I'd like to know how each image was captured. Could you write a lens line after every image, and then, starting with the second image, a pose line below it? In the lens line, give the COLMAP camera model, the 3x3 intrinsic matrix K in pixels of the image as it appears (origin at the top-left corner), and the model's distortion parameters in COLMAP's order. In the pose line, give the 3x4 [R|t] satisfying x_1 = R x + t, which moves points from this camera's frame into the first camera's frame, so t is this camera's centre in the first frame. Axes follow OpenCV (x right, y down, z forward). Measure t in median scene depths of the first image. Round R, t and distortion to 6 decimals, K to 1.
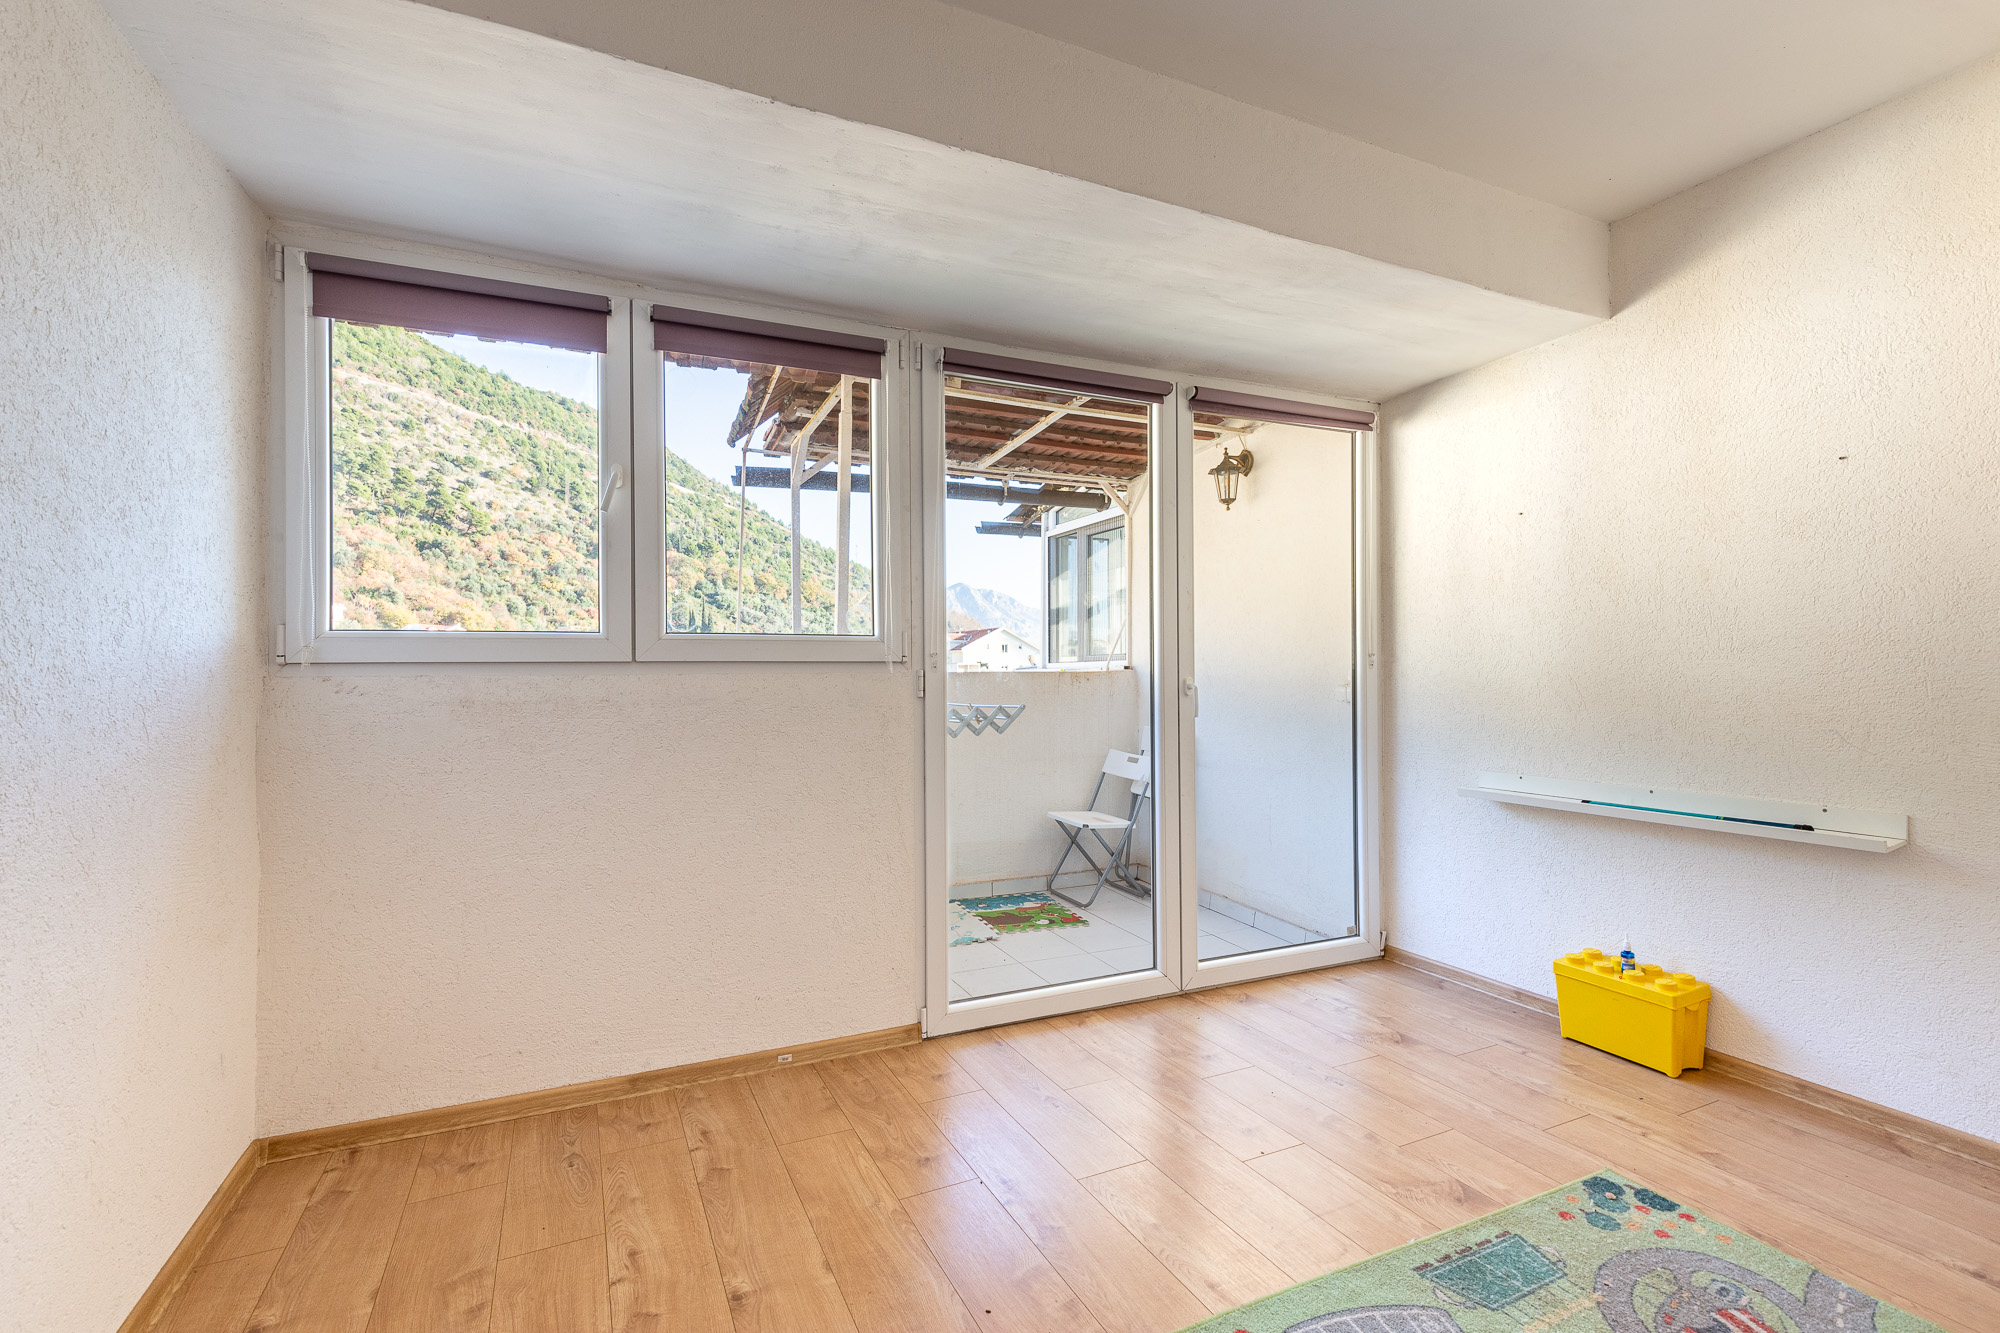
lens RADIAL K [[895.7, 0, 1012.5], [0, 895.7, 676.0], [0, 0, 1]] dist [0.008605, -0.000096]
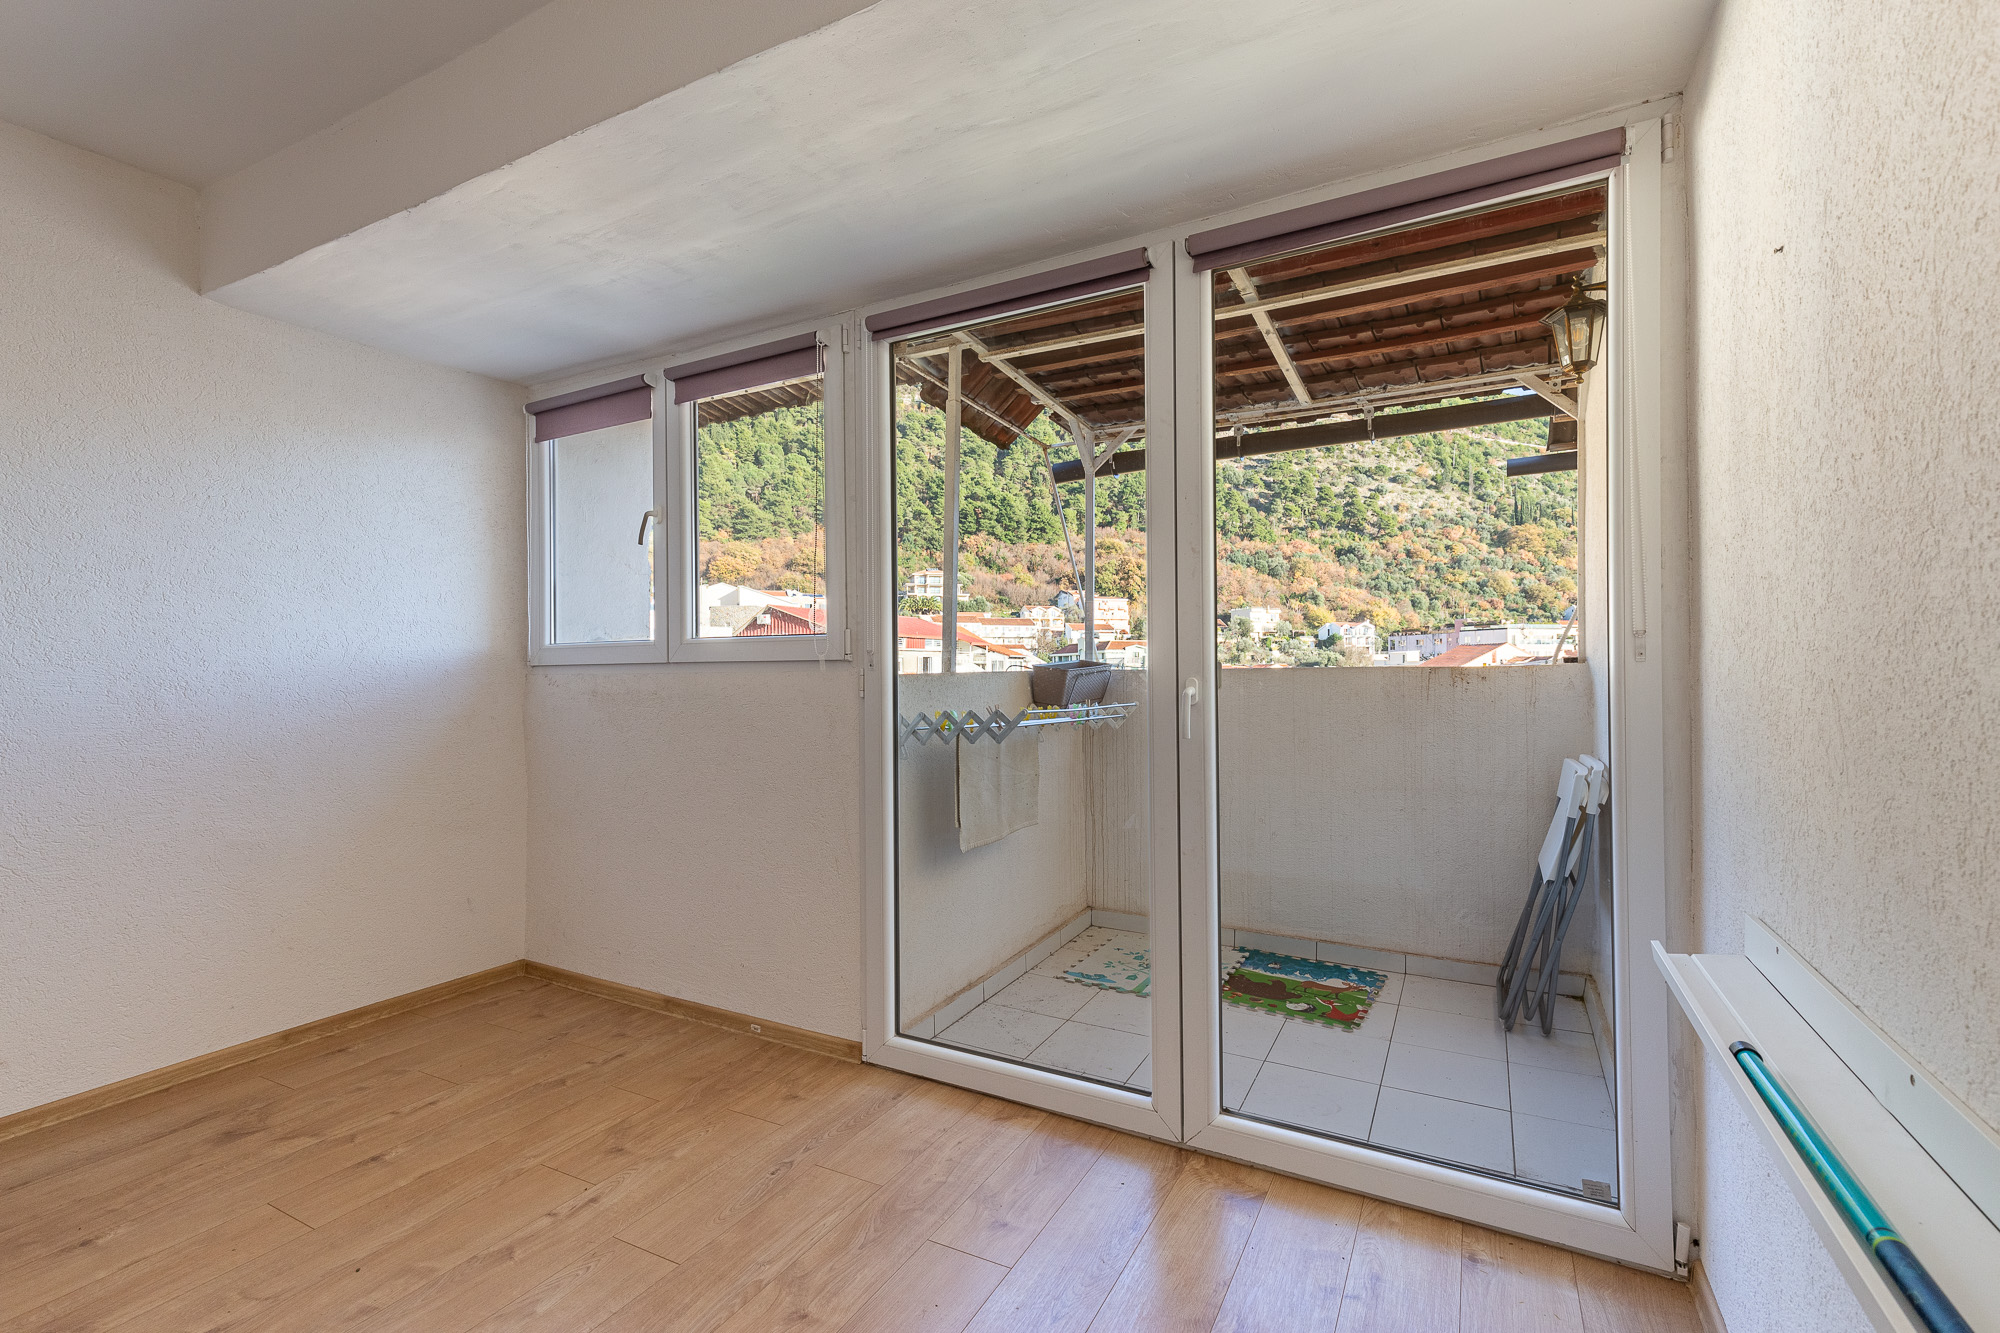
lens RADIAL K [[895.7, 0, 1012.5], [0, 895.7, 676.0], [0, 0, 1]] dist [0.008605, -0.000096]
pose [[0.594069, 0.005984, -0.804392, 0.772181], [0.000858, 0.999967, 0.008072, -0.006807], [0.804414, -0.005485, 0.594044, 0.588659]]
